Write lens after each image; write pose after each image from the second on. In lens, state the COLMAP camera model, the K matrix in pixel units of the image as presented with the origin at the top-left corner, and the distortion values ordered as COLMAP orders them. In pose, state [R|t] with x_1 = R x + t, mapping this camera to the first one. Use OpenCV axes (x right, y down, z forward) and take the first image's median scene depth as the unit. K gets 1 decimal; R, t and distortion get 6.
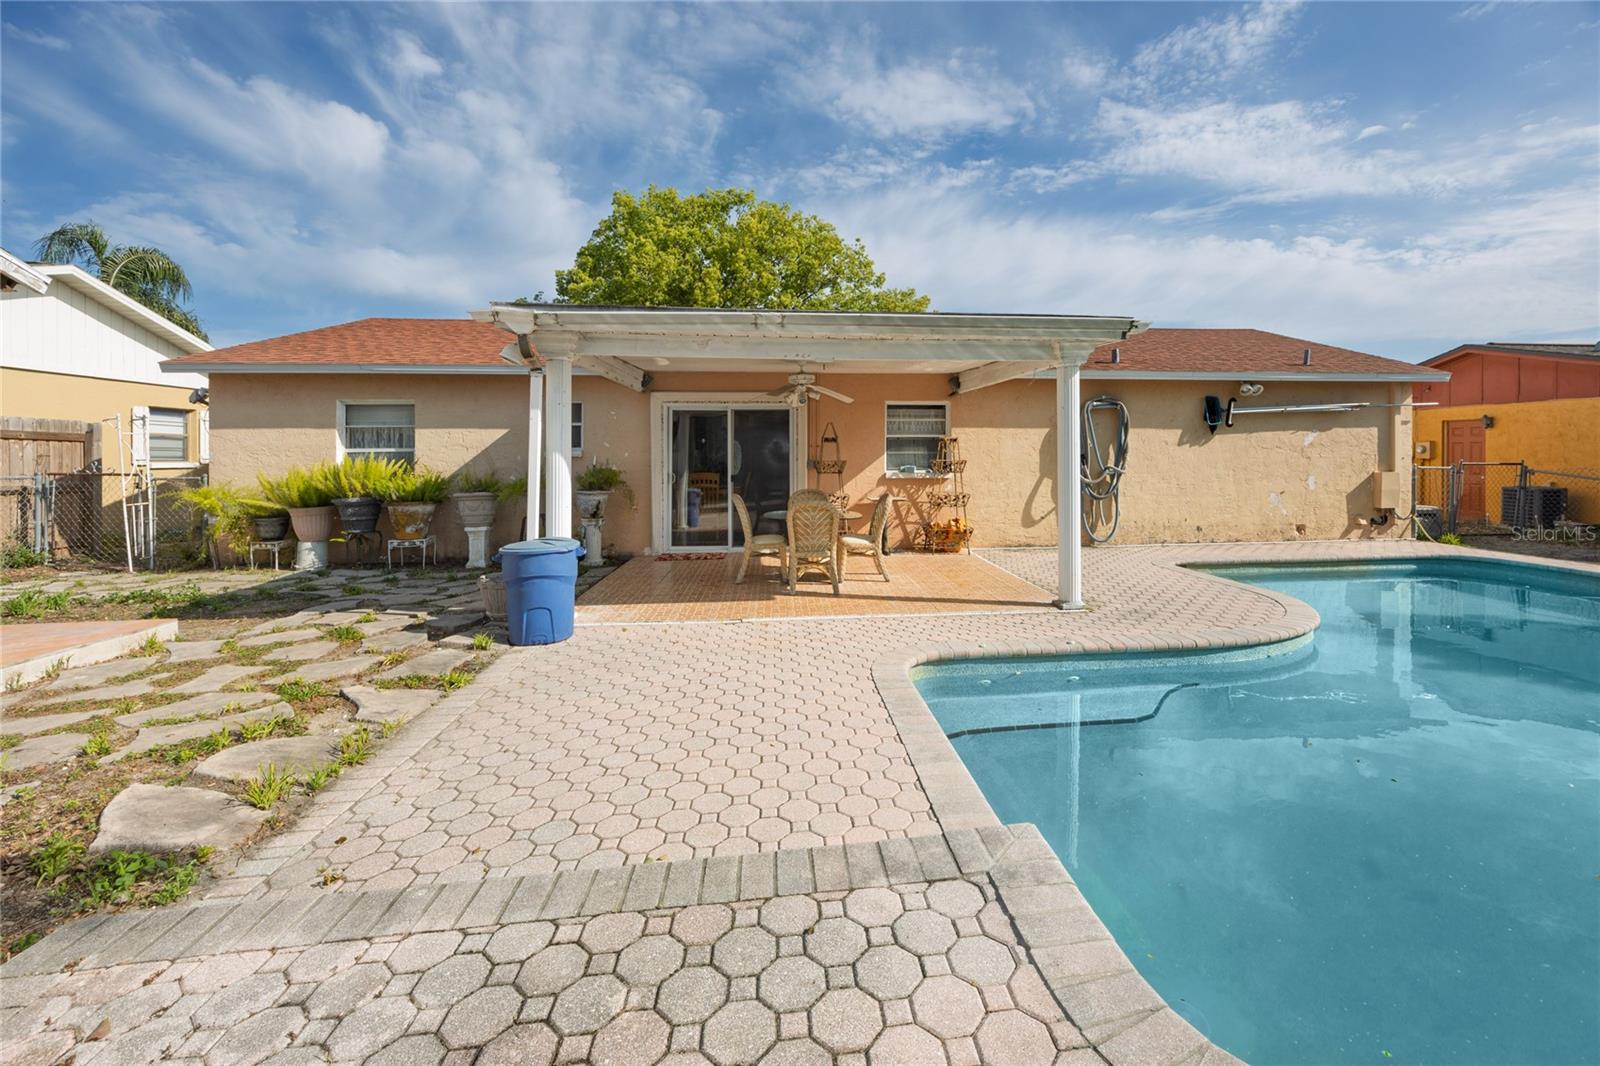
lens RADIAL K [[656.1, 0, 807.2], [0, 656.1, 478.0], [0, 0, 1]] dist [-0.000682, 0.000059]
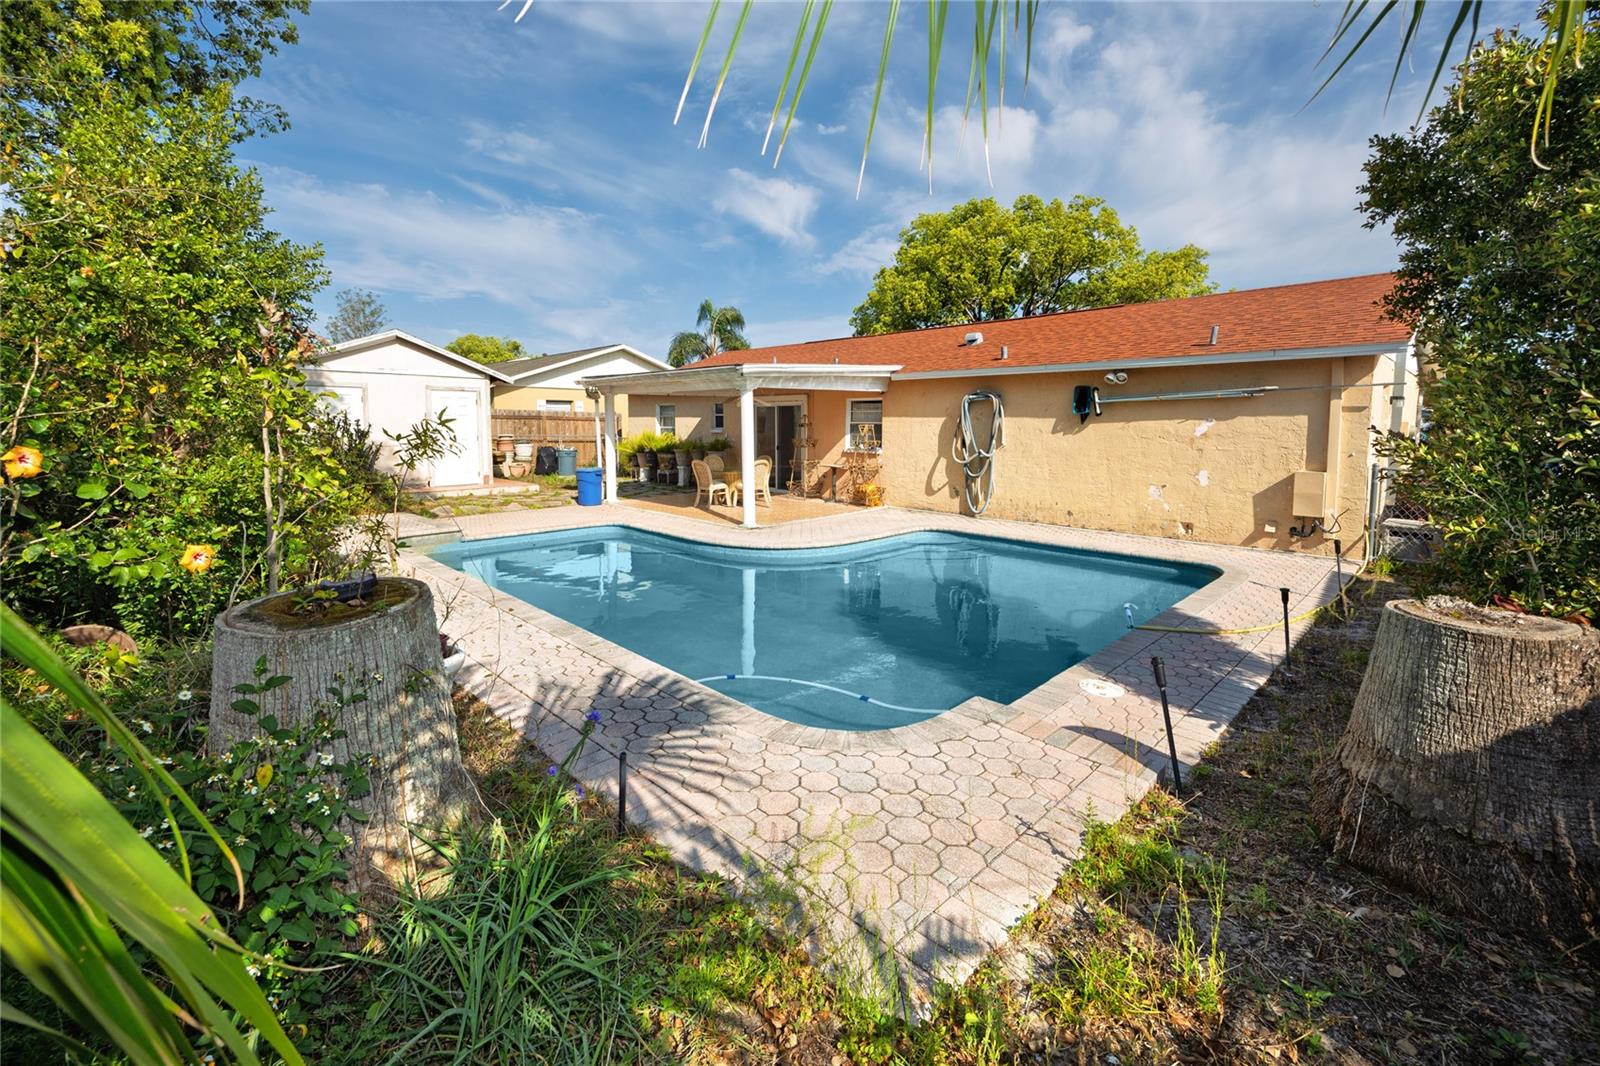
lens RADIAL K [[656.1, 0, 807.2], [0, 656.1, 478.0], [0, 0, 1]] dist [-0.000682, 0.000059]
pose [[0.633625, 0.074281, -0.770066, 1.177219], [-0.035465, 0.997122, 0.067003, -0.035424], [0.772827, -0.015144, 0.634436, 0.013574]]
